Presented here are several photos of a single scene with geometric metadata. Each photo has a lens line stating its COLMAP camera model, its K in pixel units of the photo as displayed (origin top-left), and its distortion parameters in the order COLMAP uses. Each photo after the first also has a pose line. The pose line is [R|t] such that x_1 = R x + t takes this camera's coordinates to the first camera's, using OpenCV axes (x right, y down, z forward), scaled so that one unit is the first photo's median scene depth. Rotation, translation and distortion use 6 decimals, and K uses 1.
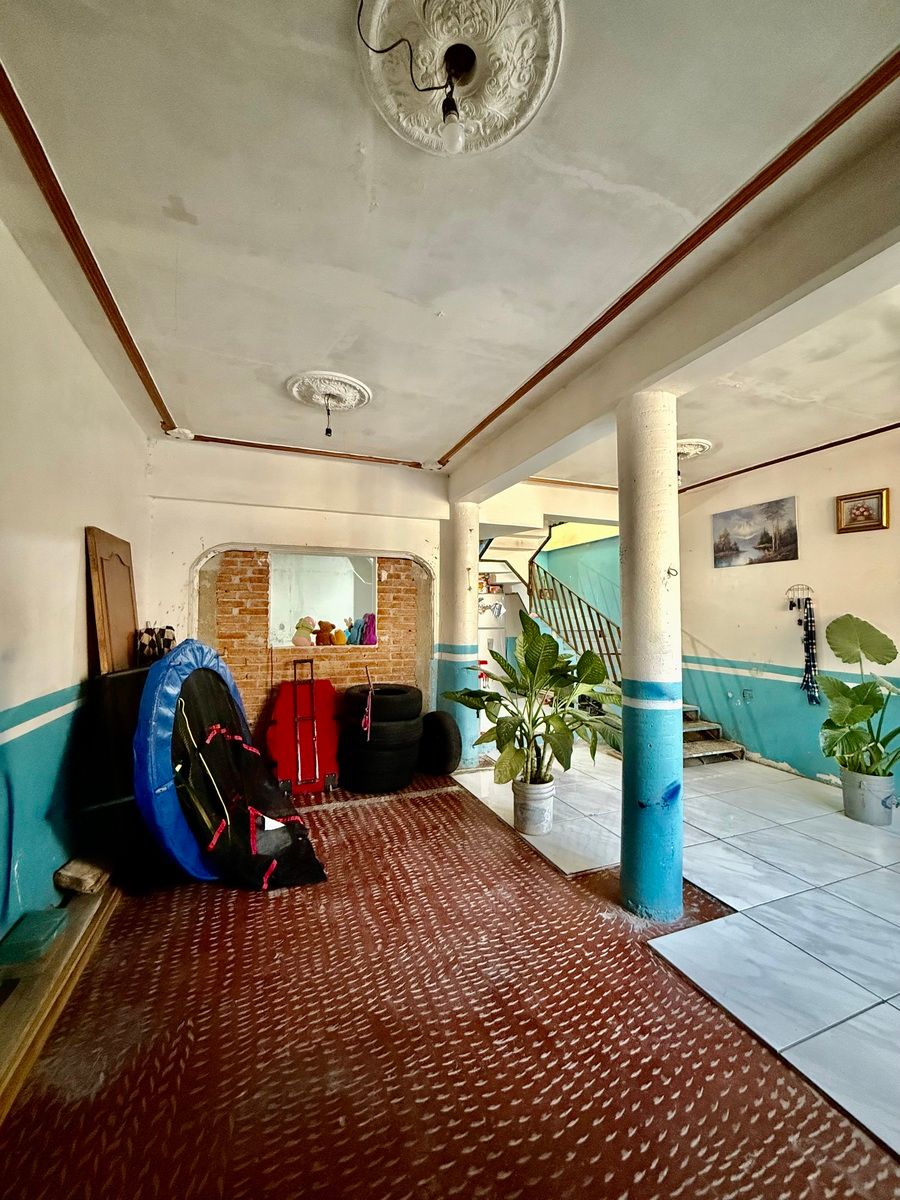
lens RADIAL K [[480.2, 0, 451.9], [0, 480.2, 595.7], [0, 0, 1]] dist [0.000141, -0.000124]
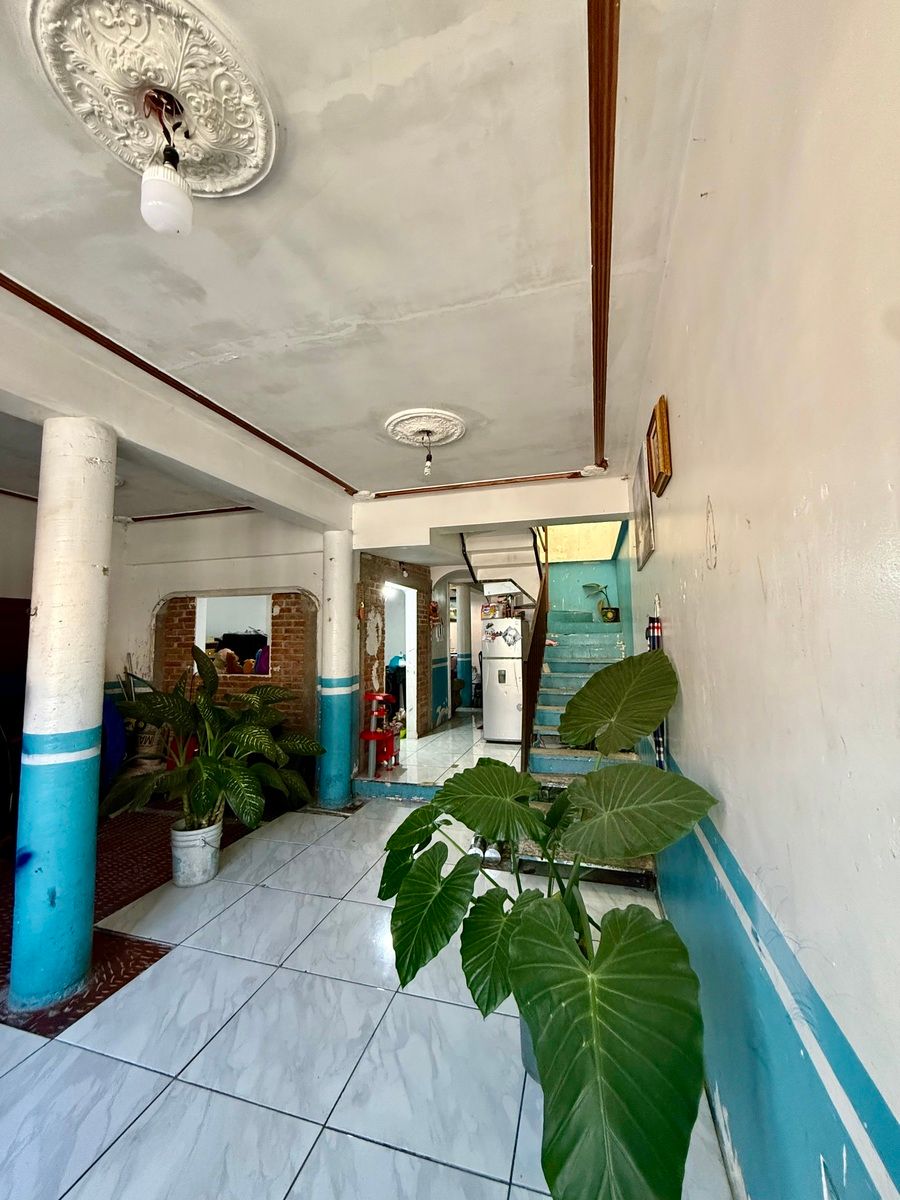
lens RADIAL K [[480.2, 0, 451.9], [0, 480.2, 595.7], [0, 0, 1]] dist [0.000141, -0.000124]
pose [[0.787964, -0.065256, -0.612254, 0.839996], [0.037603, 0.997612, -0.057935, 0.002856], [0.614572, 0.022628, 0.788536, 0.392374]]
